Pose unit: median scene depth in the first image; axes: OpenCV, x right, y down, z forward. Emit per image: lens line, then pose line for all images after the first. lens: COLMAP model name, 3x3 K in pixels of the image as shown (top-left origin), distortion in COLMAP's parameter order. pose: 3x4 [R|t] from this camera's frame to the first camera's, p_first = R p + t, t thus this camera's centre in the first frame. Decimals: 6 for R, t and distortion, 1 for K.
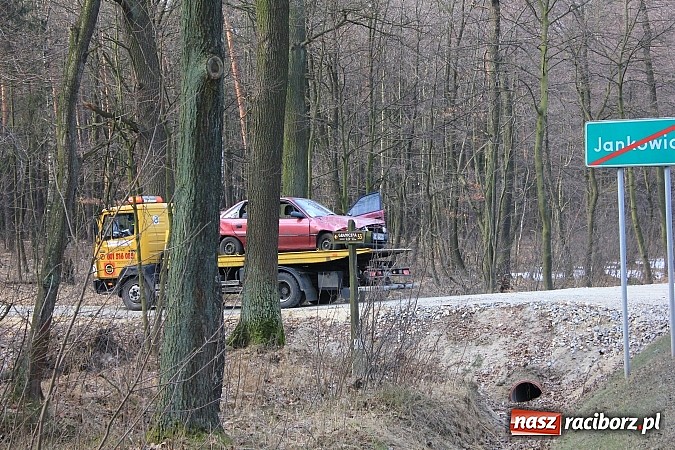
lens RADIAL K [[1583.3, 0, 337.5], [0, 1583.3, 225.0], [0, 0, 1]] dist [0.052545, 0.161147]
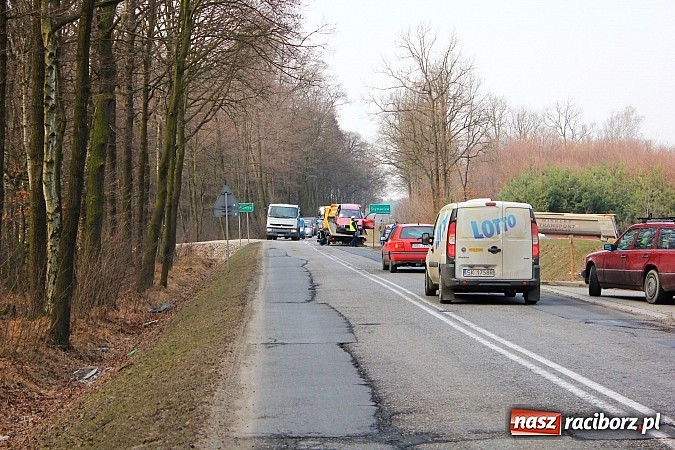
lens RADIAL K [[1583.3, 0, 337.5], [0, 1583.3, 225.0], [0, 0, 1]] dist [0.052545, 0.161147]
pose [[0.956837, 0.003690, 0.290602, -0.721878], [-0.003495, 0.999993, -0.001188, 0.009533], [-0.290605, 0.000121, 0.956843, -2.878420]]
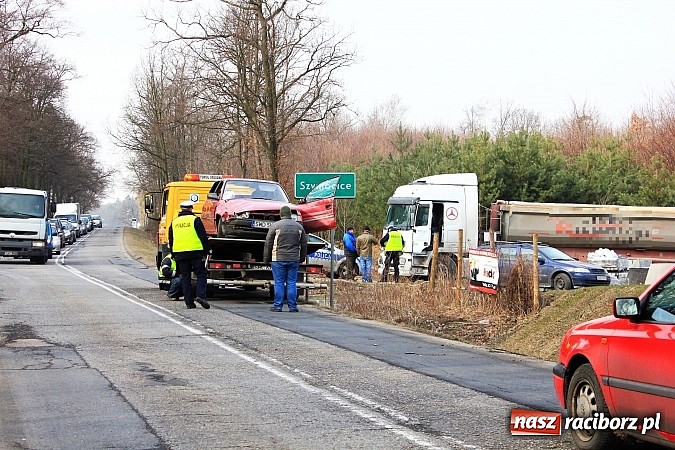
lens RADIAL K [[1452.6, 0, 337.5], [0, 1452.6, 225.0], [0, 0, 1]] dist [0.045121, 0.209760]
pose [[0.879668, 0.000862, 0.475588, -0.128320], [0.001006, 0.999993, -0.003674, 0.003107], [-0.475588, 0.003711, 0.879660, -0.519071]]
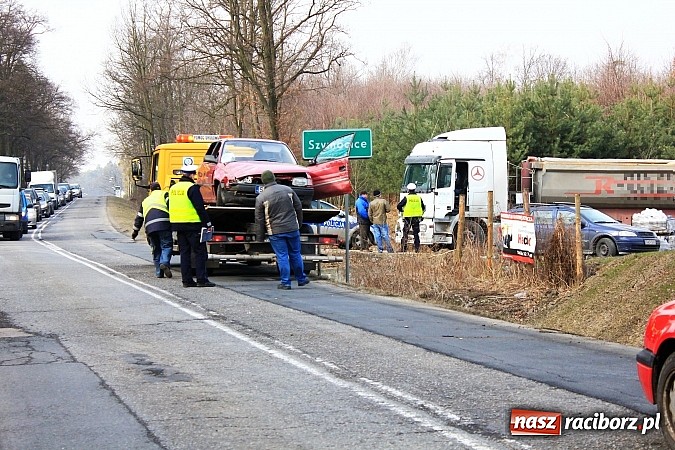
lens RADIAL K [[1611.7, 0, 337.5], [0, 1611.7, 225.0], [0, 0, 1]] dist [0.074736, 0.424543]
pose [[0.881121, -0.029128, 0.471993, -0.120141], [0.023096, 0.999561, 0.018570, 0.002998], [-0.472327, -0.005461, 0.881406, -0.491167]]
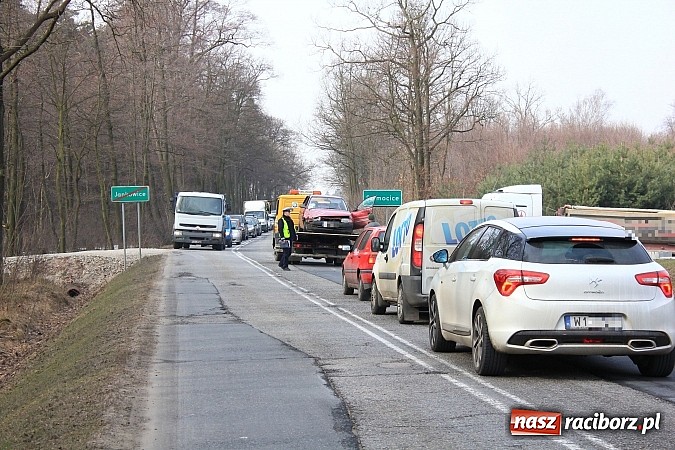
lens RADIAL K [[1603.6, 0, 337.5], [0, 1603.6, 225.0], [0, 0, 1]] dist [0.063329, 0.230430]
pose [[0.939103, 0.009619, 0.343501, -0.325801], [-0.009798, 0.999951, -0.001212, 0.004662], [-0.343496, -0.002227, 0.939152, -1.342195]]
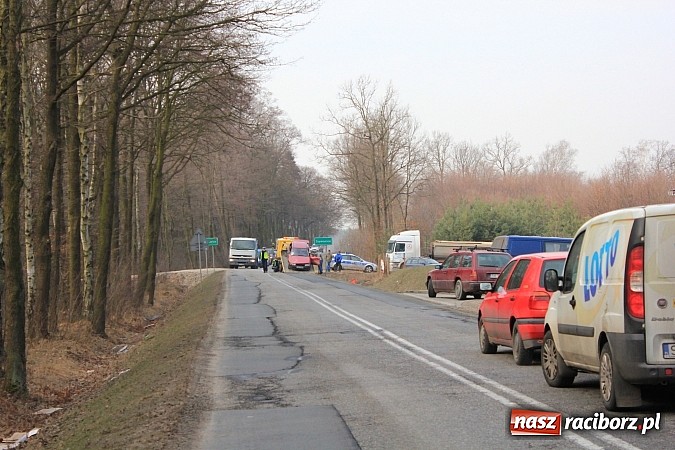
lens RADIAL K [[1549.9, 0, 337.5], [0, 1549.9, 225.0], [0, 0, 1]] dist [0.057242, 0.441791]
pose [[0.949224, -0.005701, 0.314550, -0.874722], [0.012589, 0.999723, -0.019869, 0.008862], [-0.314349, 0.022819, 0.949033, -3.479495]]
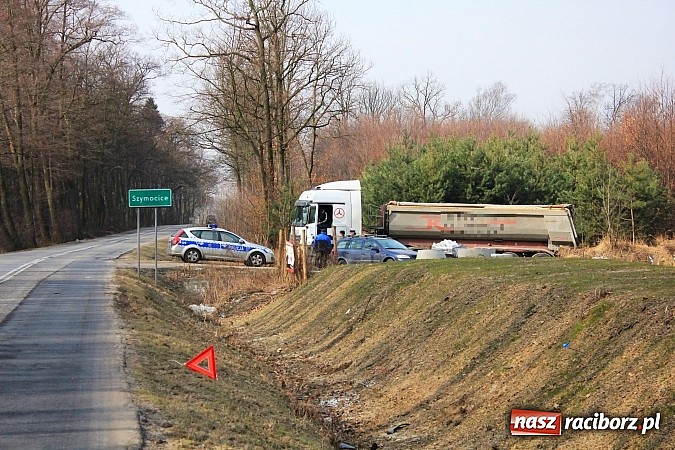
lens RADIAL K [[1611.7, 0, 337.5], [0, 1611.7, 225.0], [0, 0, 1]] dist [0.074736, 0.424543]
pose [[0.923015, -0.010910, 0.384609, -0.107114], [0.012244, 0.999925, -0.001020, 0.003378], [-0.384569, 0.005650, 0.923079, -1.274777]]
